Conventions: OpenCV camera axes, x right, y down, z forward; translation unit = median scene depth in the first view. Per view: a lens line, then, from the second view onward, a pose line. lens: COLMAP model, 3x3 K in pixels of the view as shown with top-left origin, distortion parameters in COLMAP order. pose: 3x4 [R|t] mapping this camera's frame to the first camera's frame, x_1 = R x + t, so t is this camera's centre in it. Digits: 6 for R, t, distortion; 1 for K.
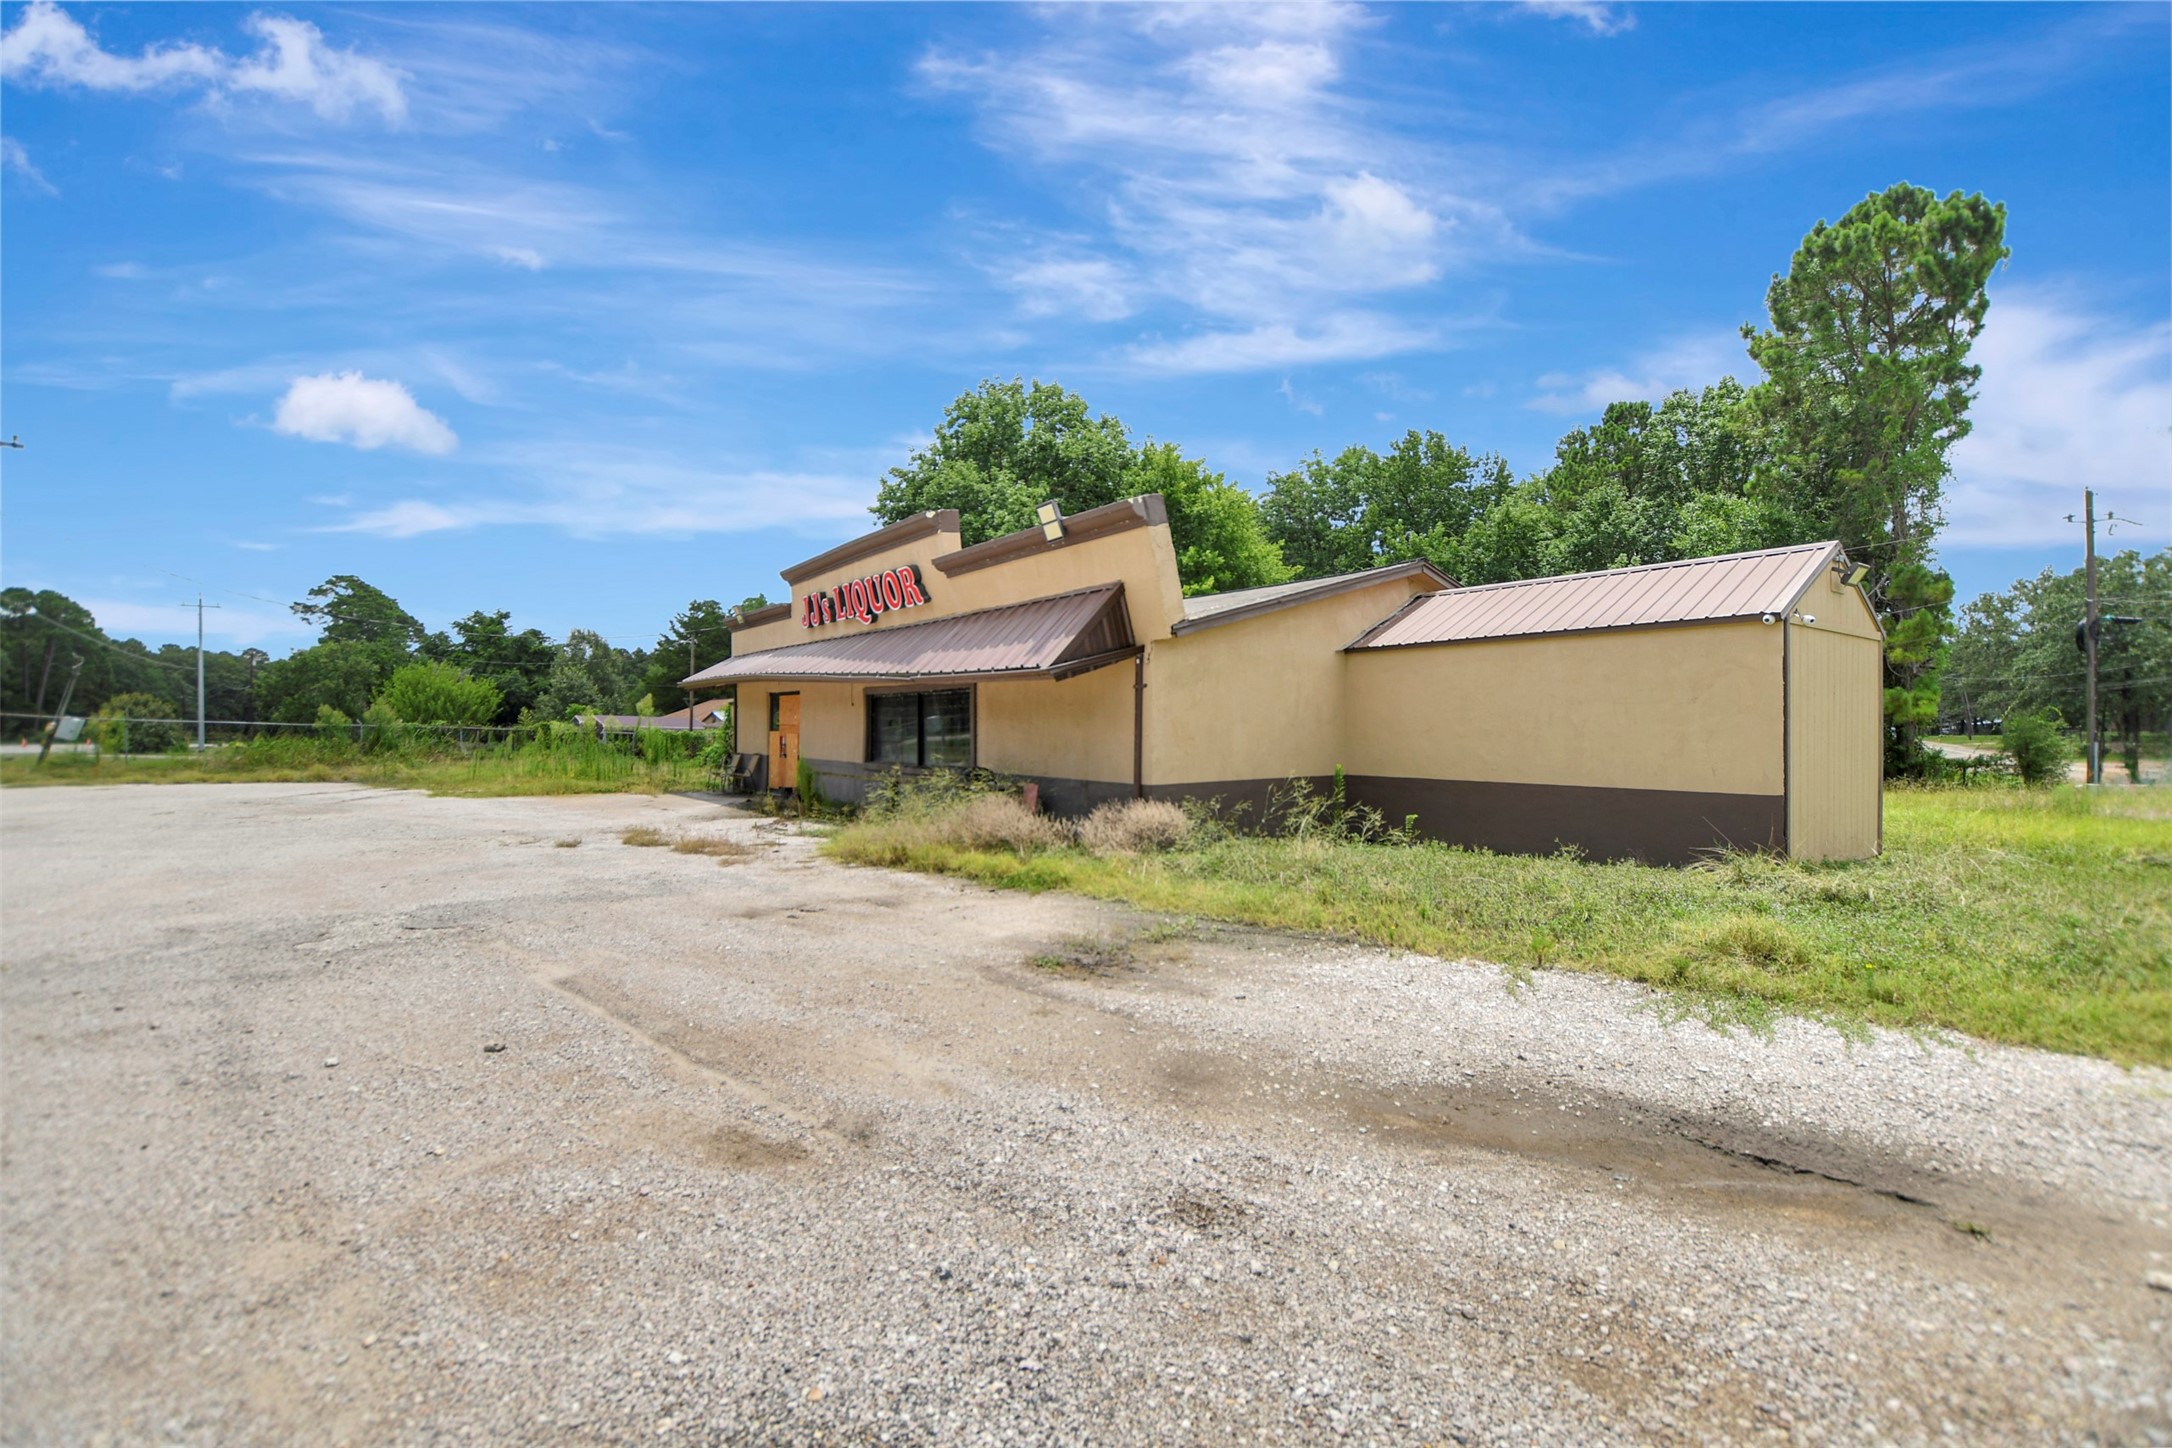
lens RADIAL K [[952.1, 0, 1081.5], [0, 952.1, 724.4], [0, 0, 1]] dist [-0.008703, 0.000242]
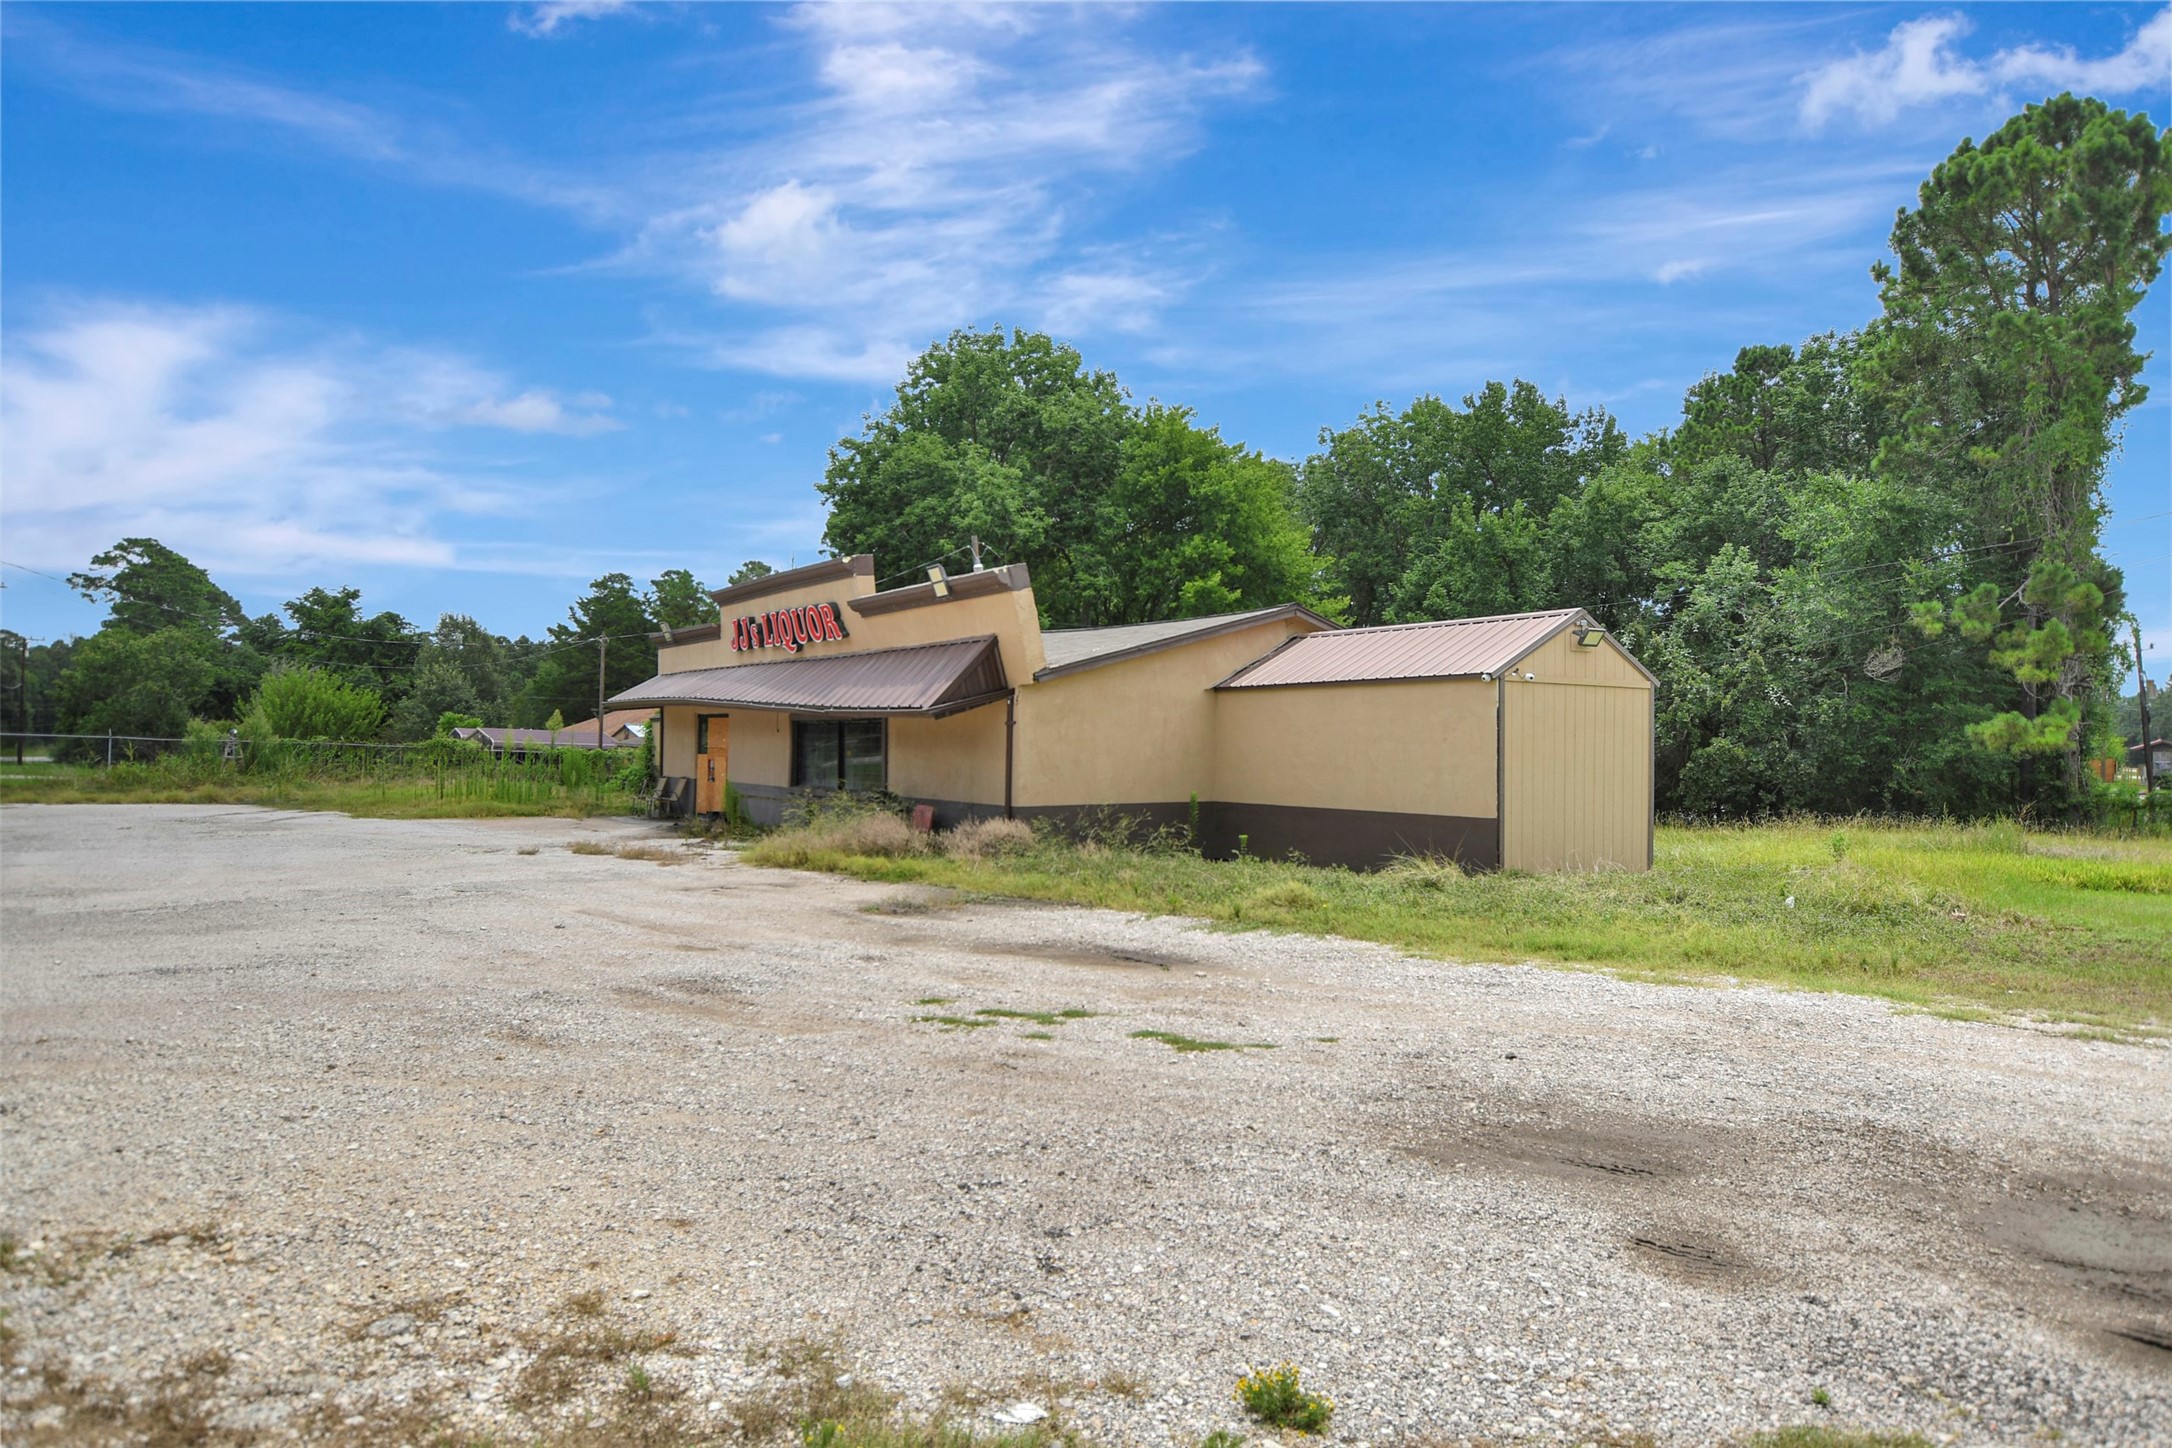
lens RADIAL K [[1343.1, 0, 1084.8], [0, 1343.1, 737.1], [0, 0, 1]] dist [0.027026, 0.002099]
pose [[0.999357, 0.008972, -0.034711, 0.101770], [-0.009049, 0.999957, -0.002068, -0.009619], [0.034691, 0.002381, 0.999395, -0.319006]]
